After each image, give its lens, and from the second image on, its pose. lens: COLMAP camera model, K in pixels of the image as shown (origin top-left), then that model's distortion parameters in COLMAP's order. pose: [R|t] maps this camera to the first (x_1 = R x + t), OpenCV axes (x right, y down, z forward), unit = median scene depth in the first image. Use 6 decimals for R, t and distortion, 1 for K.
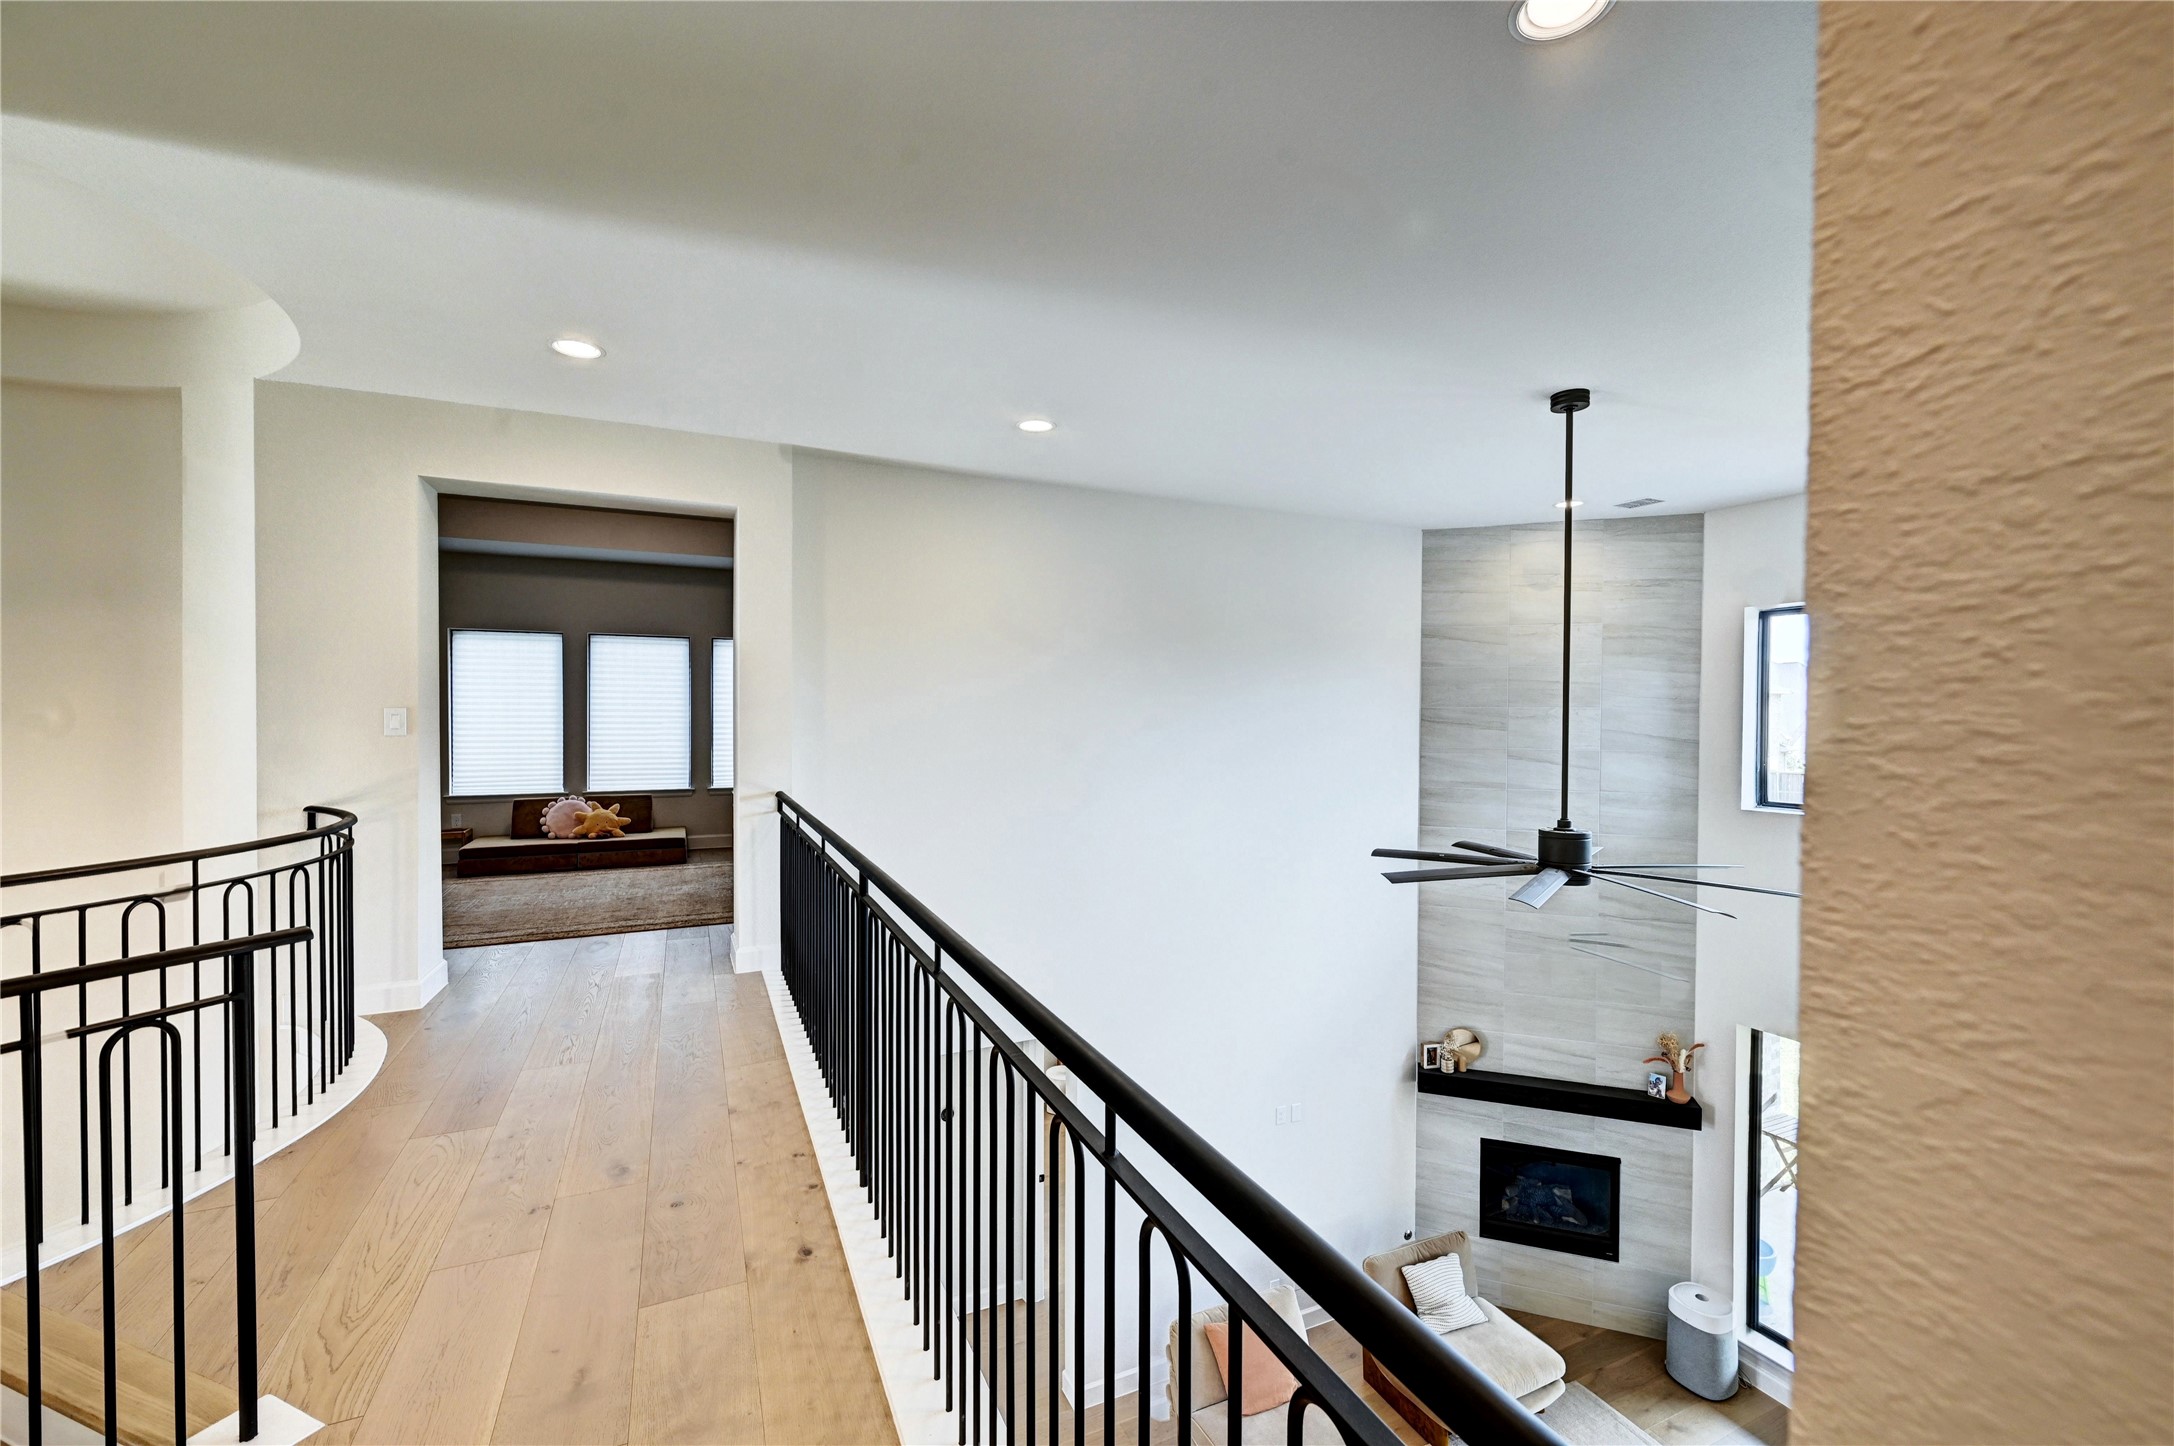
lens RADIAL K [[877.1, 0, 1081.4], [0, 877.1, 720.7], [0, 0, 1]] dist [-0.005469, 0.000105]
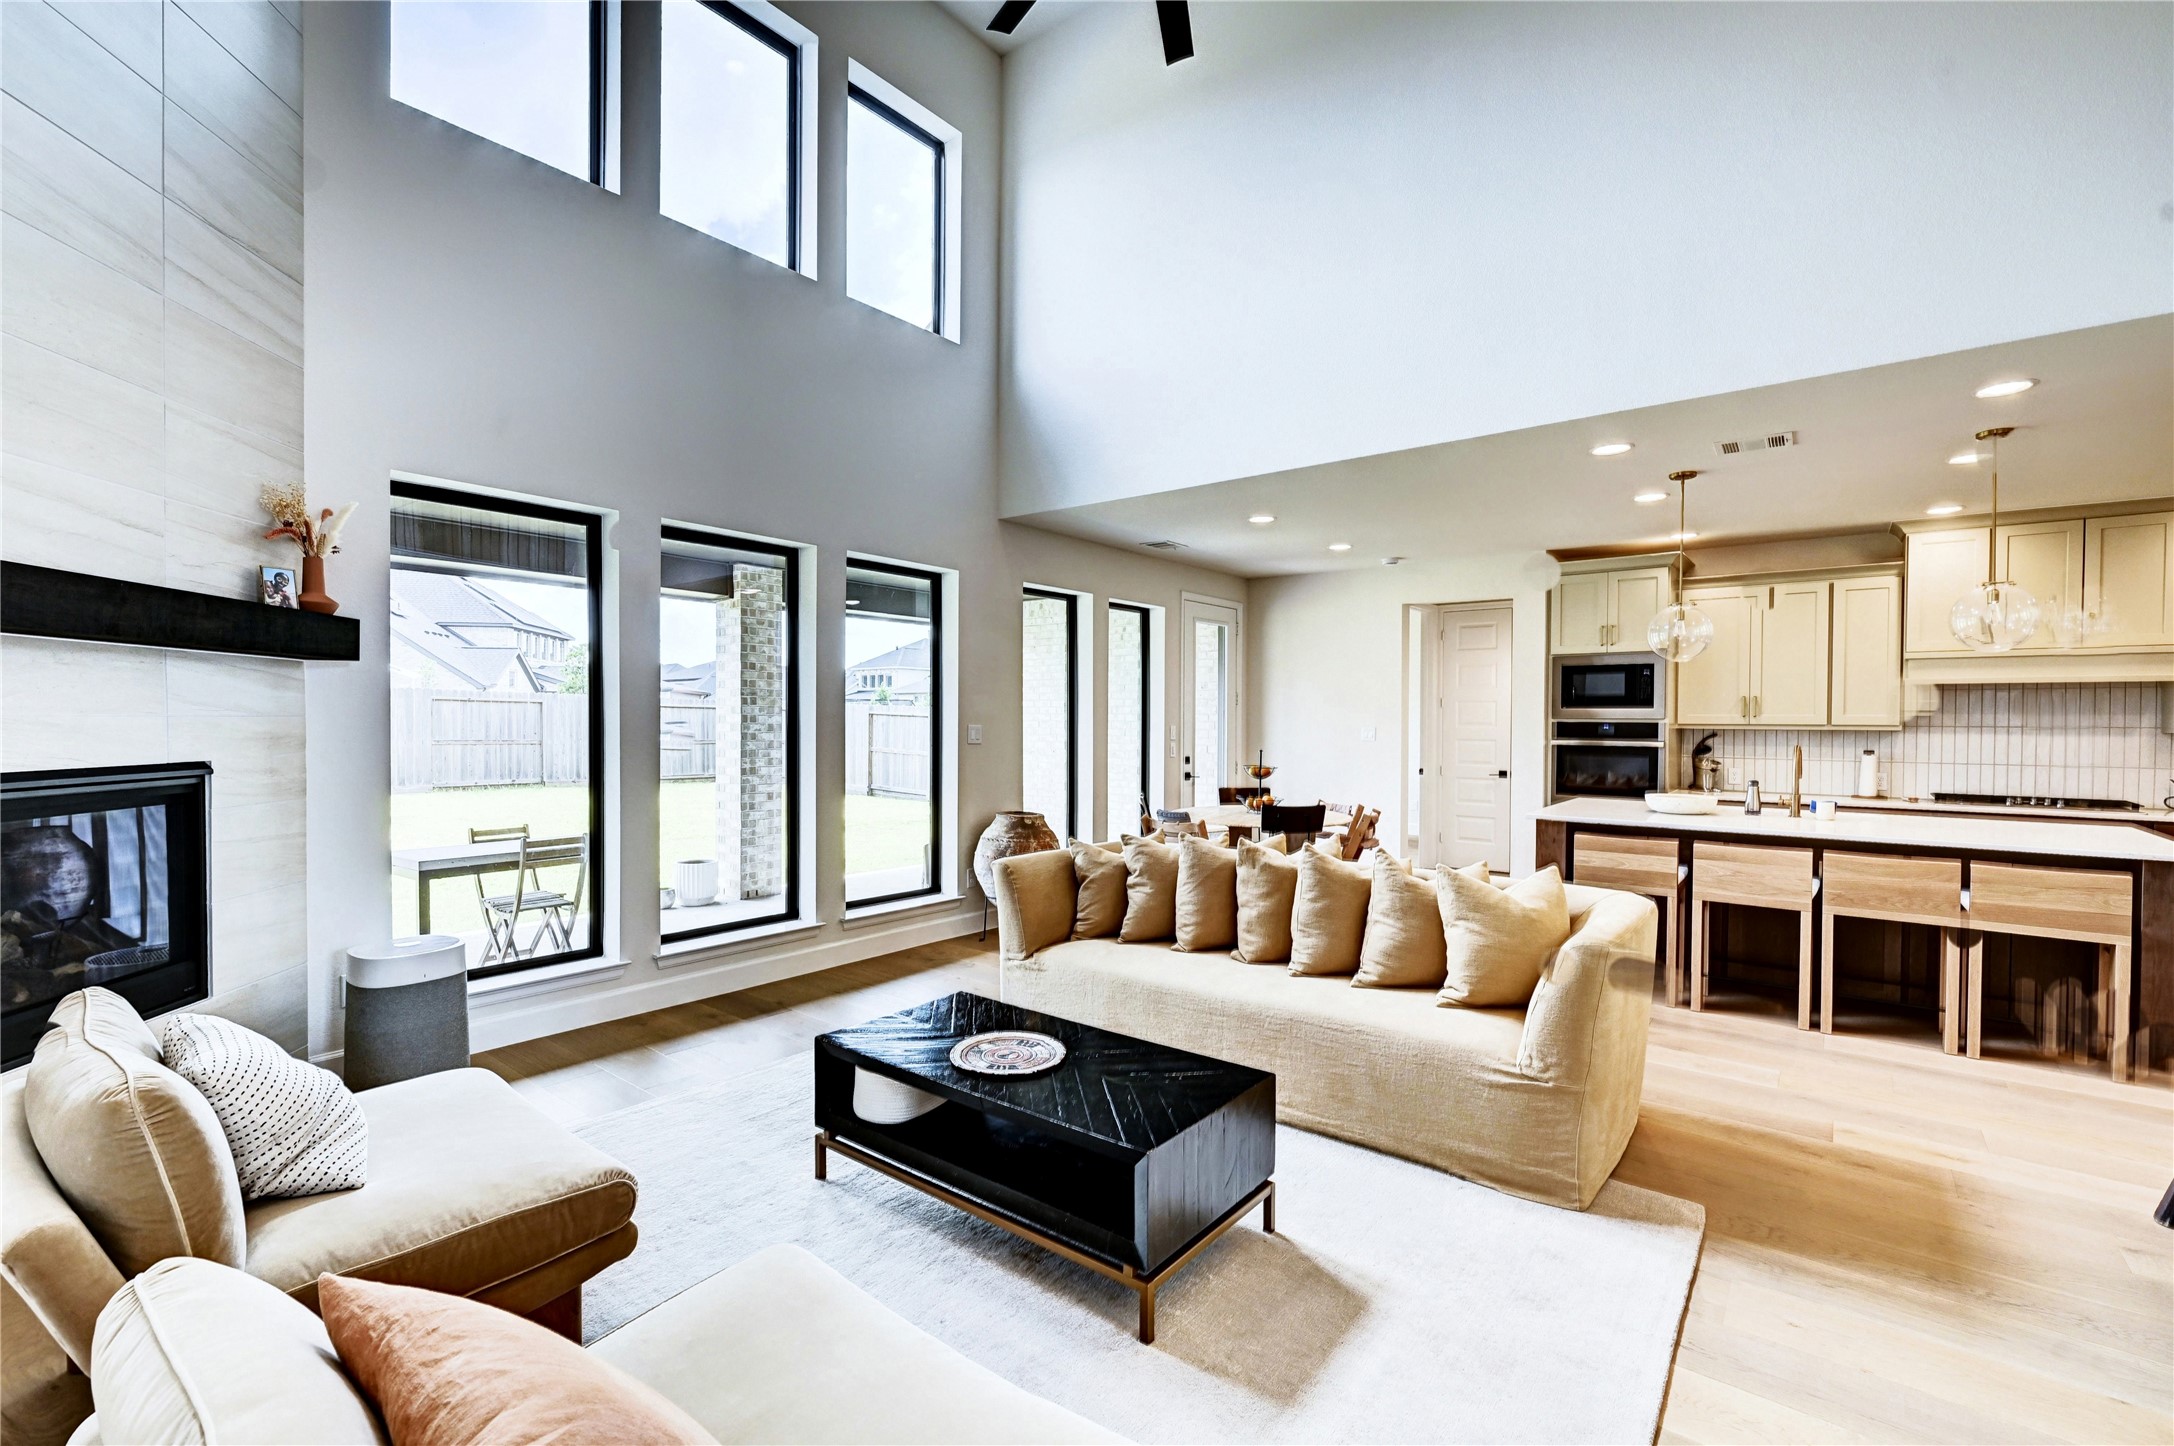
lens RADIAL K [[939.7, 0, 1089.9], [0, 939.7, 730.0], [0, 0, 1]] dist [-0.000316, 0.000409]
pose [[-0.456288, -0.014589, 0.889712, -0.016412], [0.001700, 0.999849, 0.017266, 0.473024], [-0.889830, 0.009391, -0.456195, 0.810955]]
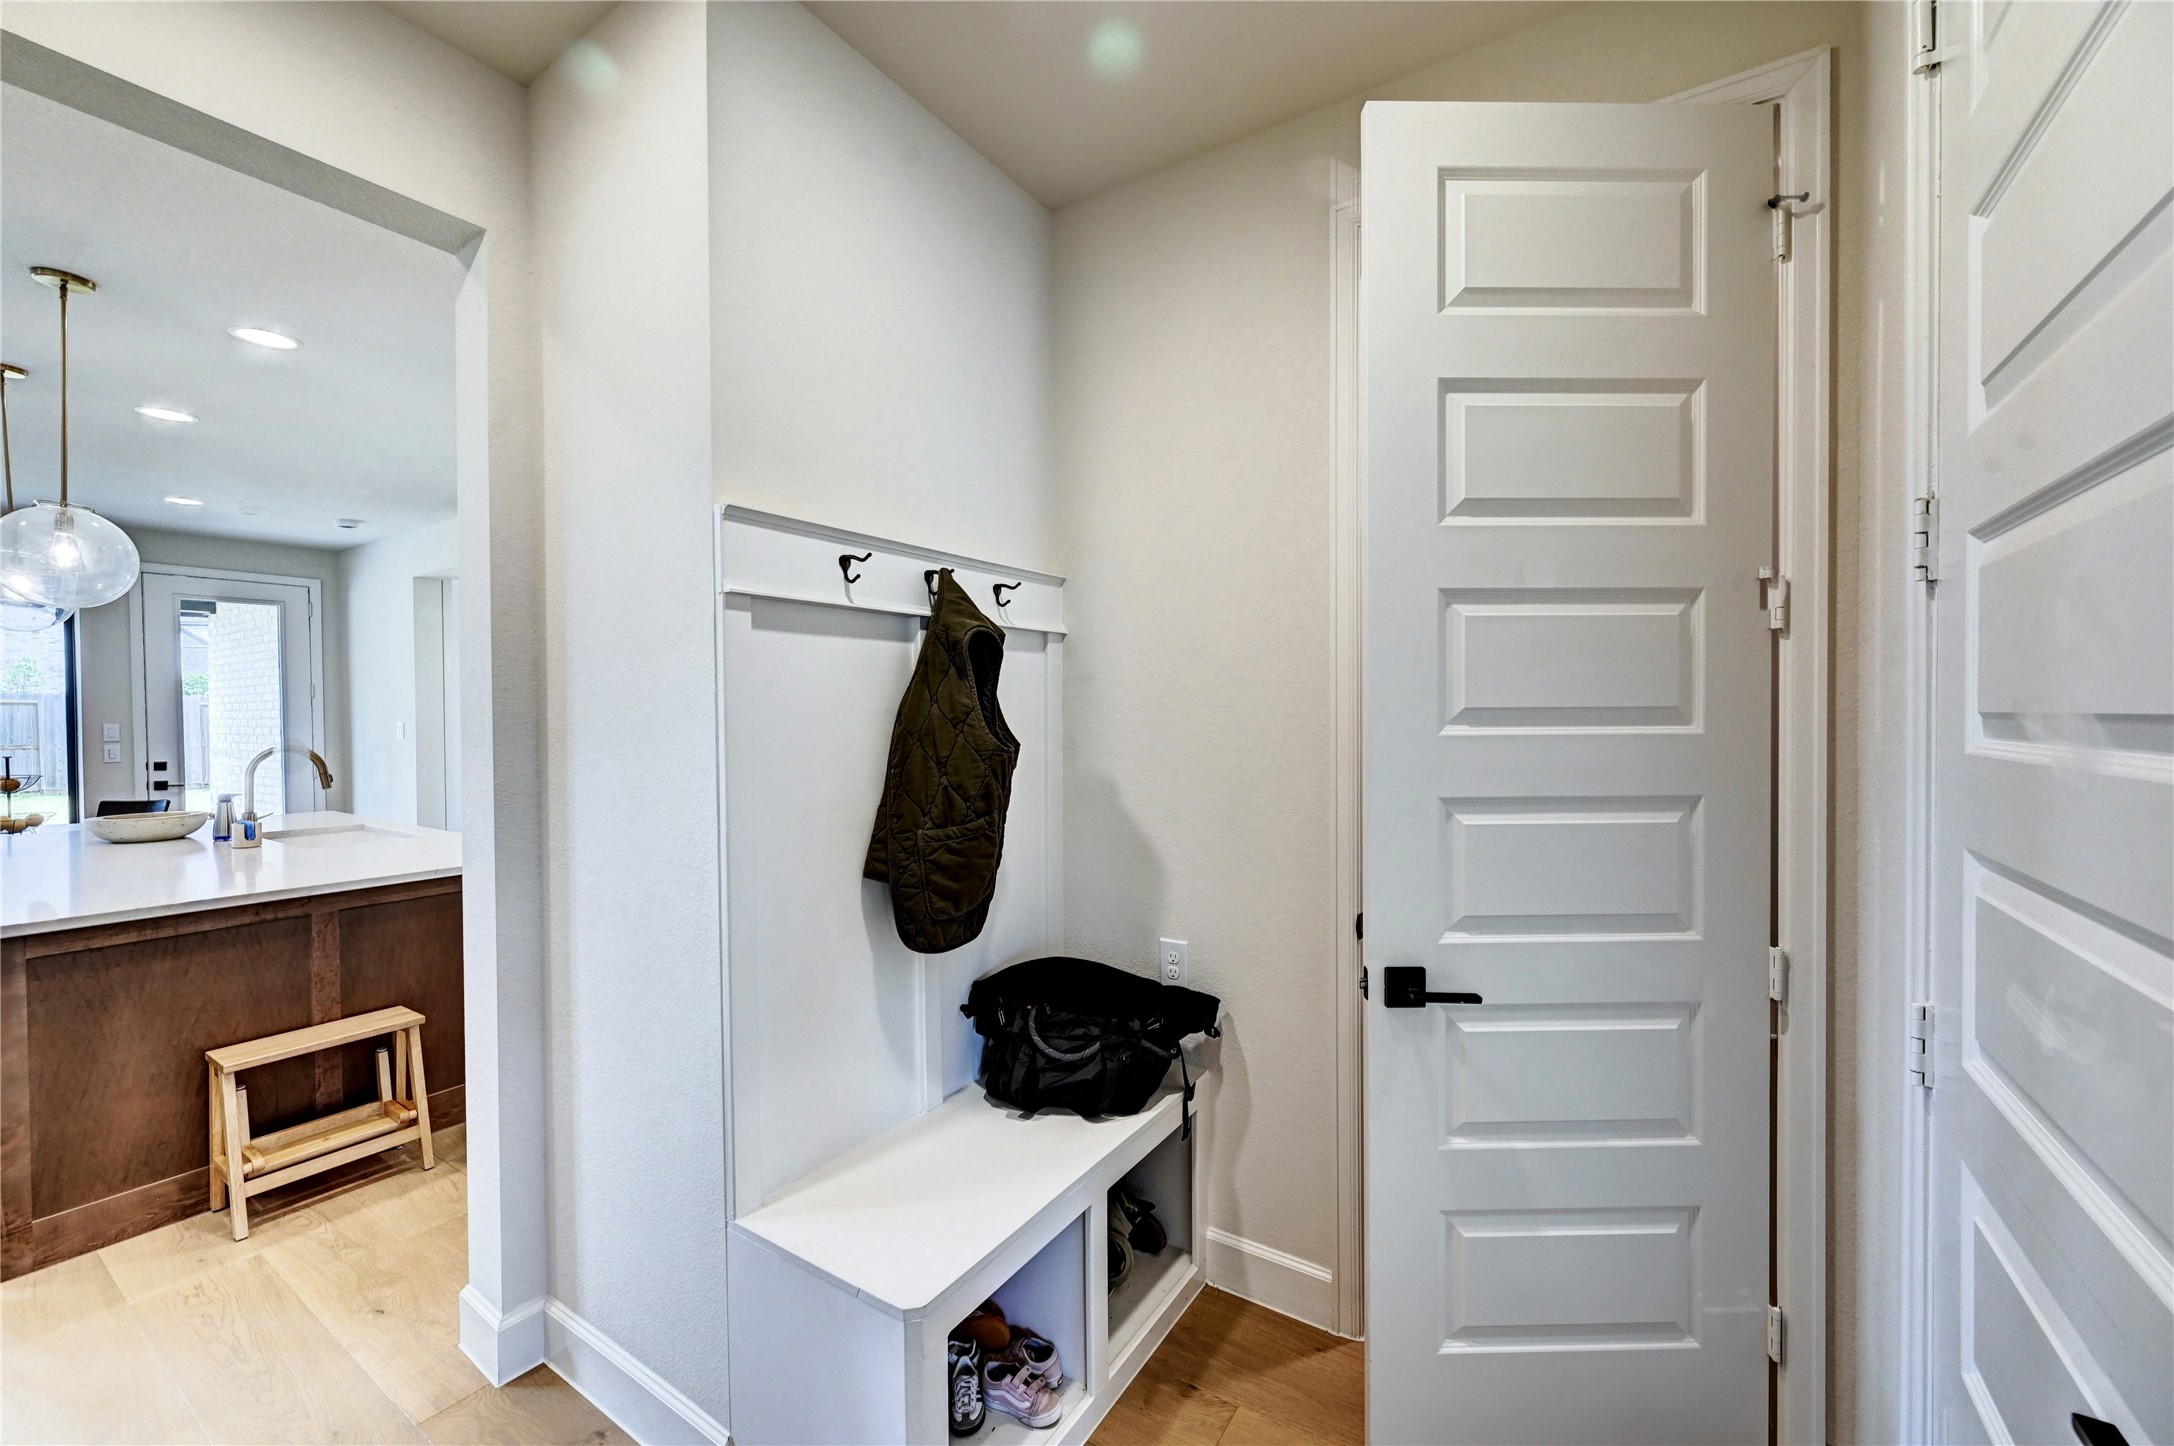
lens RADIAL K [[854.6, 0, 1086.4], [0, 854.6, 727.0], [0, 0, 1]] dist [-0.003508, 0.001018]
pose [[-0.536879, -0.012010, 0.843574, -0.313553], [0.014155, 0.999630, 0.023241, 0.483781], [-0.843541, 0.024419, -0.536510, -0.265202]]
